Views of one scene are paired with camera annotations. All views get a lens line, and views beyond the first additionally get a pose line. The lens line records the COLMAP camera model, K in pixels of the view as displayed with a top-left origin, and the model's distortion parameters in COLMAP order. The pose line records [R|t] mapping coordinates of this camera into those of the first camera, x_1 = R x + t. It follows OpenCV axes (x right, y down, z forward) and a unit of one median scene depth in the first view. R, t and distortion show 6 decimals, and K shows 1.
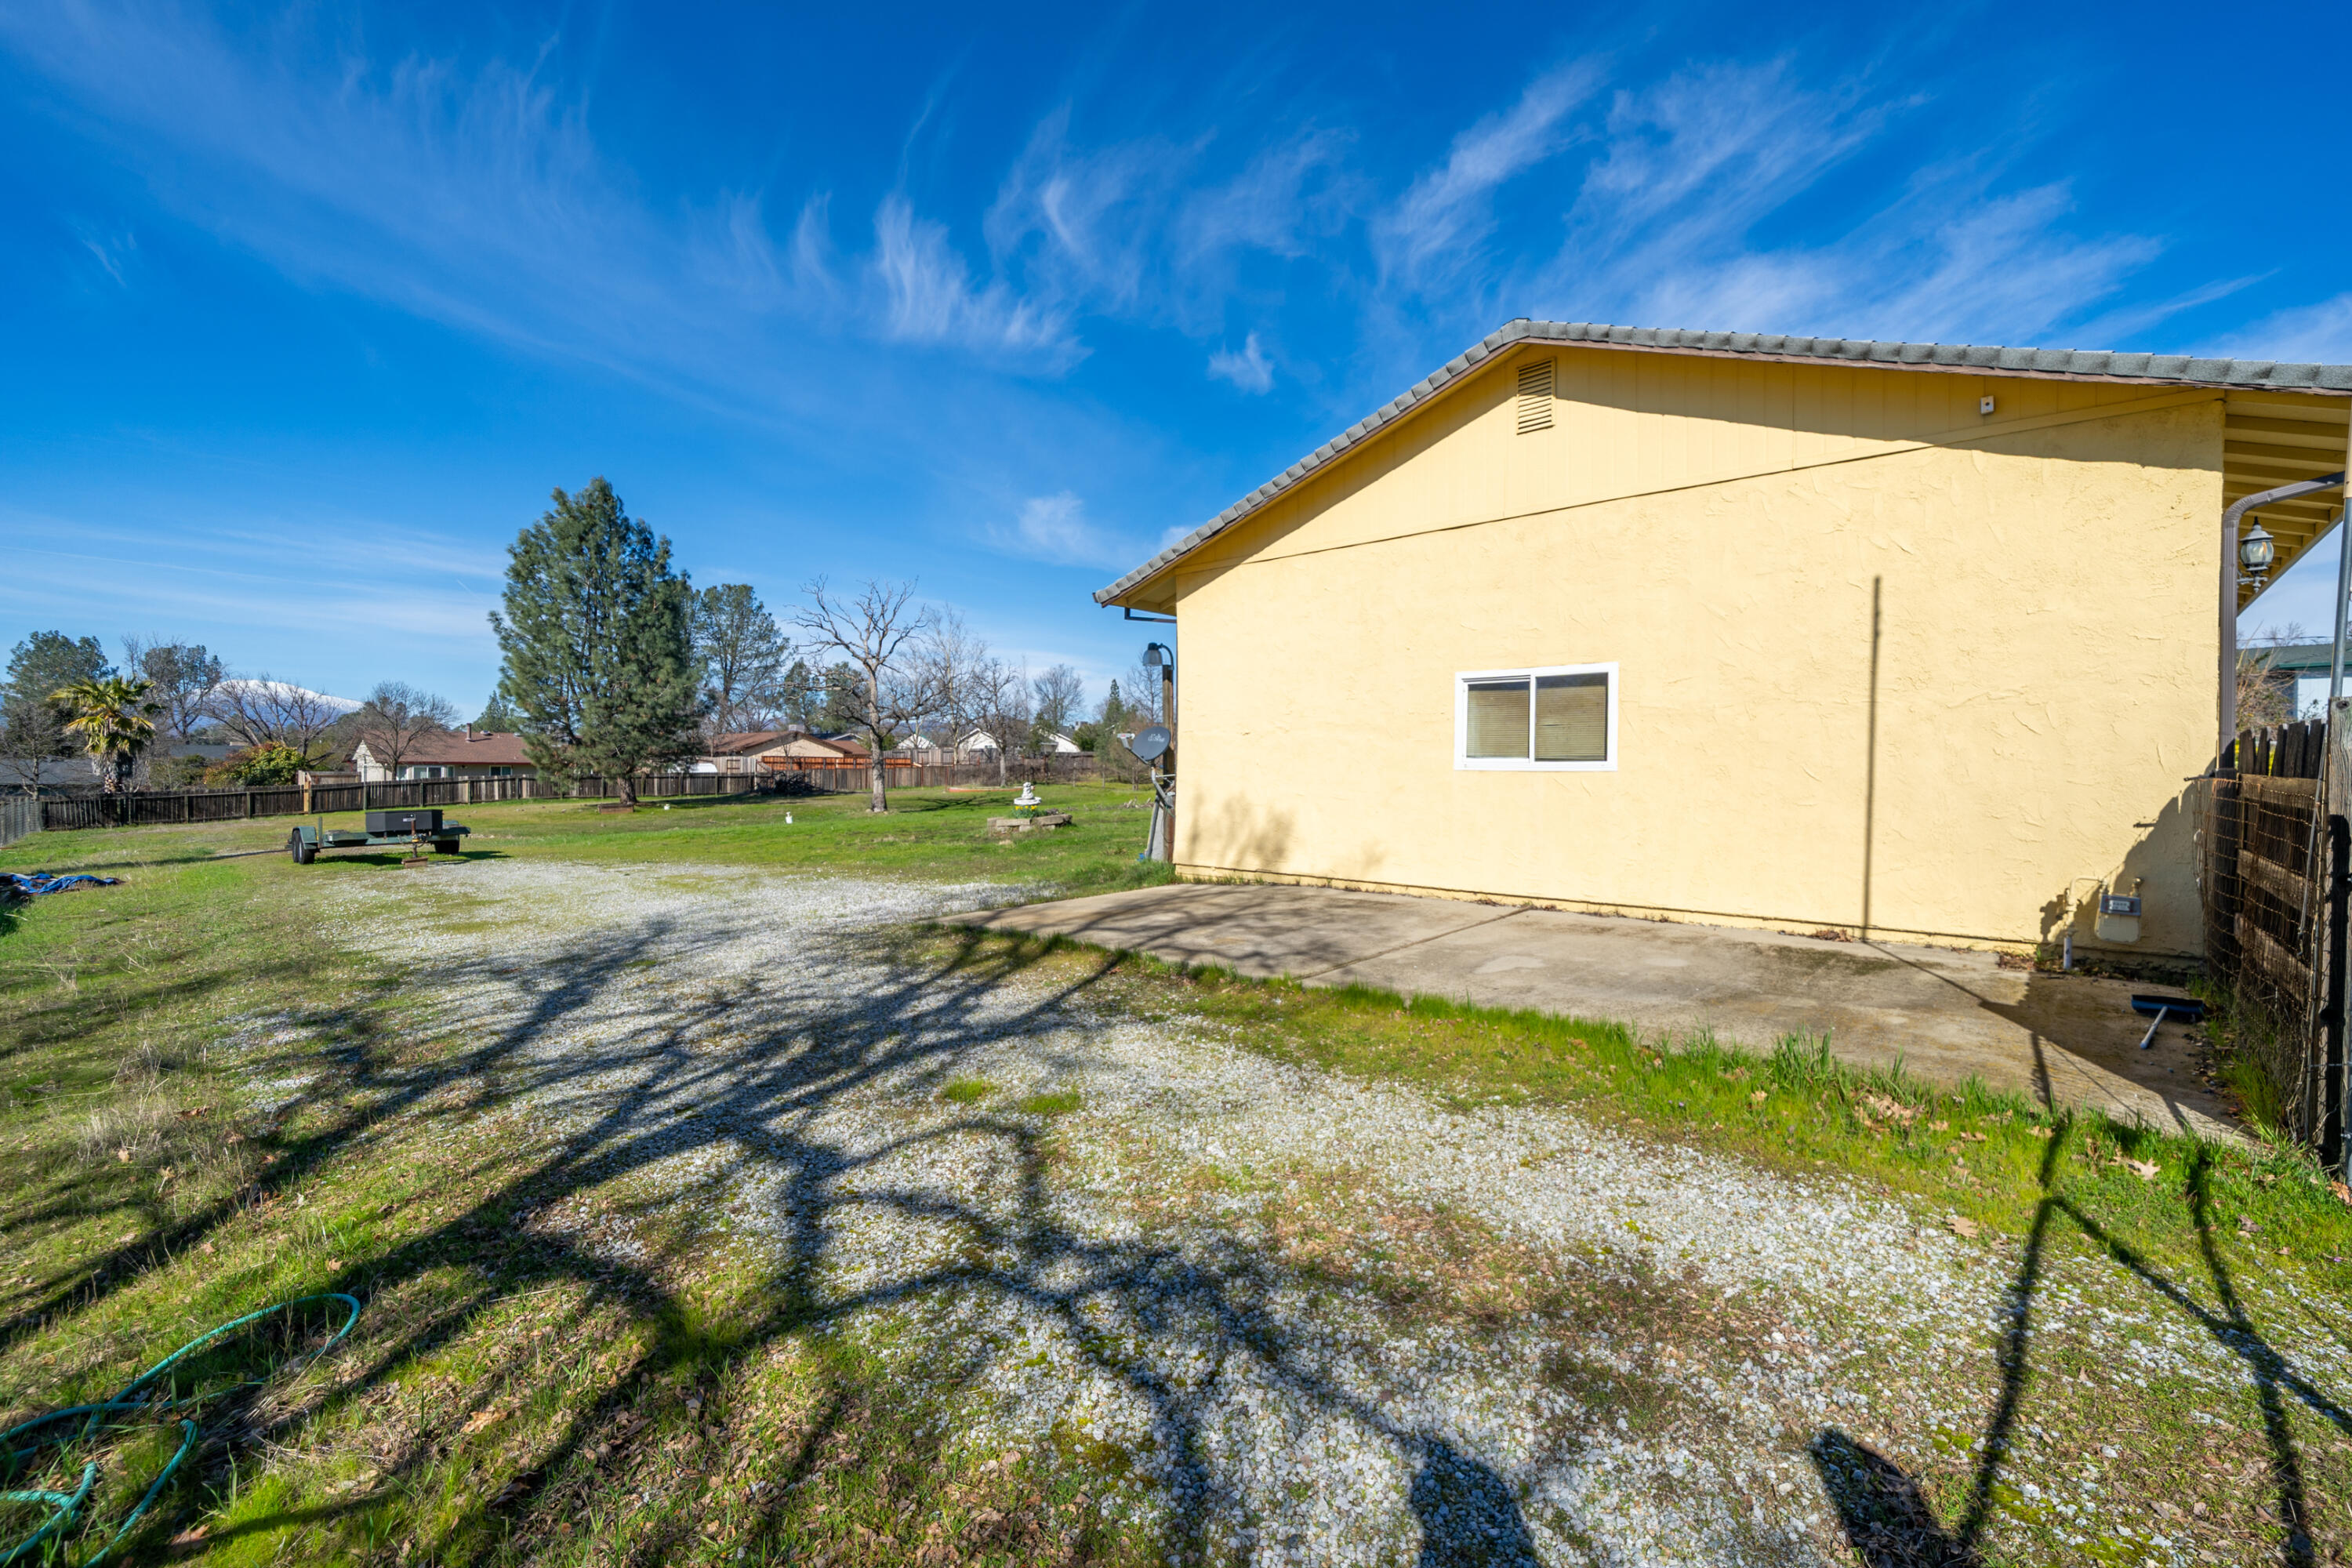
lens RADIAL K [[966.7, 0, 1180.6], [0, 966.7, 763.5], [0, 0, 1]] dist [0.002688, -0.000368]
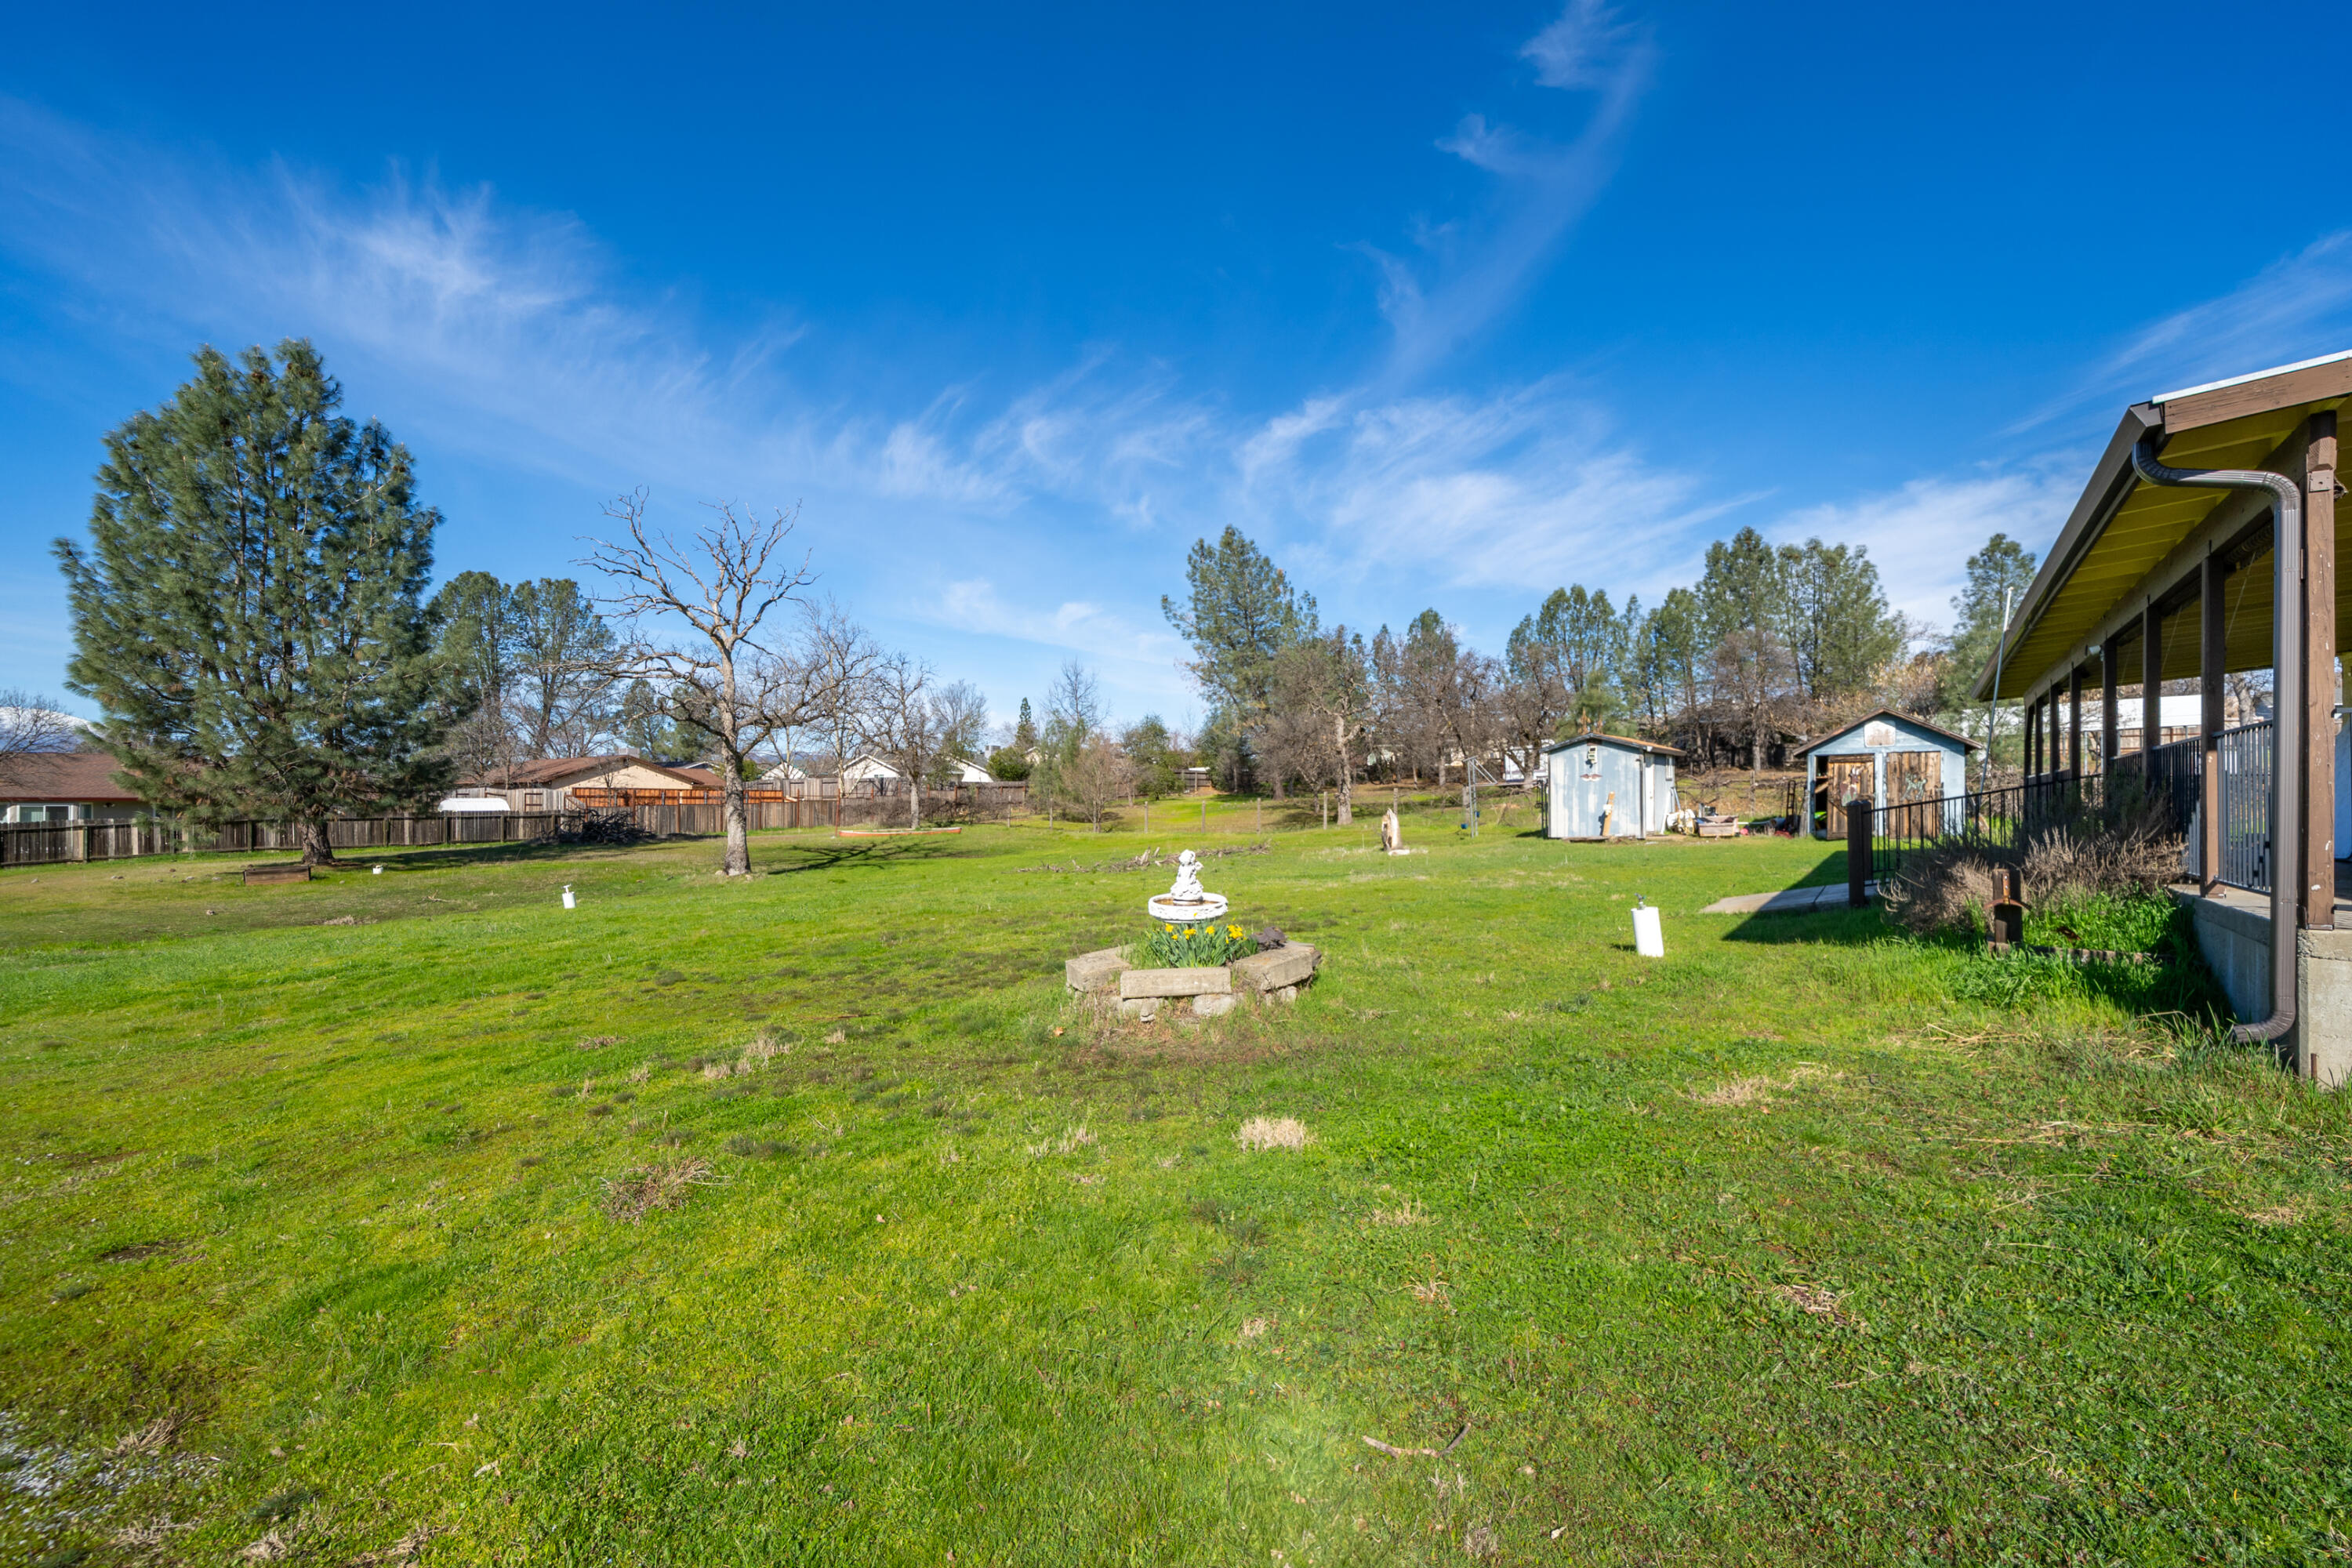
lens RADIAL K [[1037.4, 0, 1176.2], [0, 1037.4, 792.1], [0, 0, 1]] dist [0.003113, 0.000048]
pose [[0.995434, -0.002896, 0.095413, -0.054519], [0.003314, 0.999986, -0.004223, 0.000288], [-0.095400, 0.004520, 0.995429, 0.177433]]
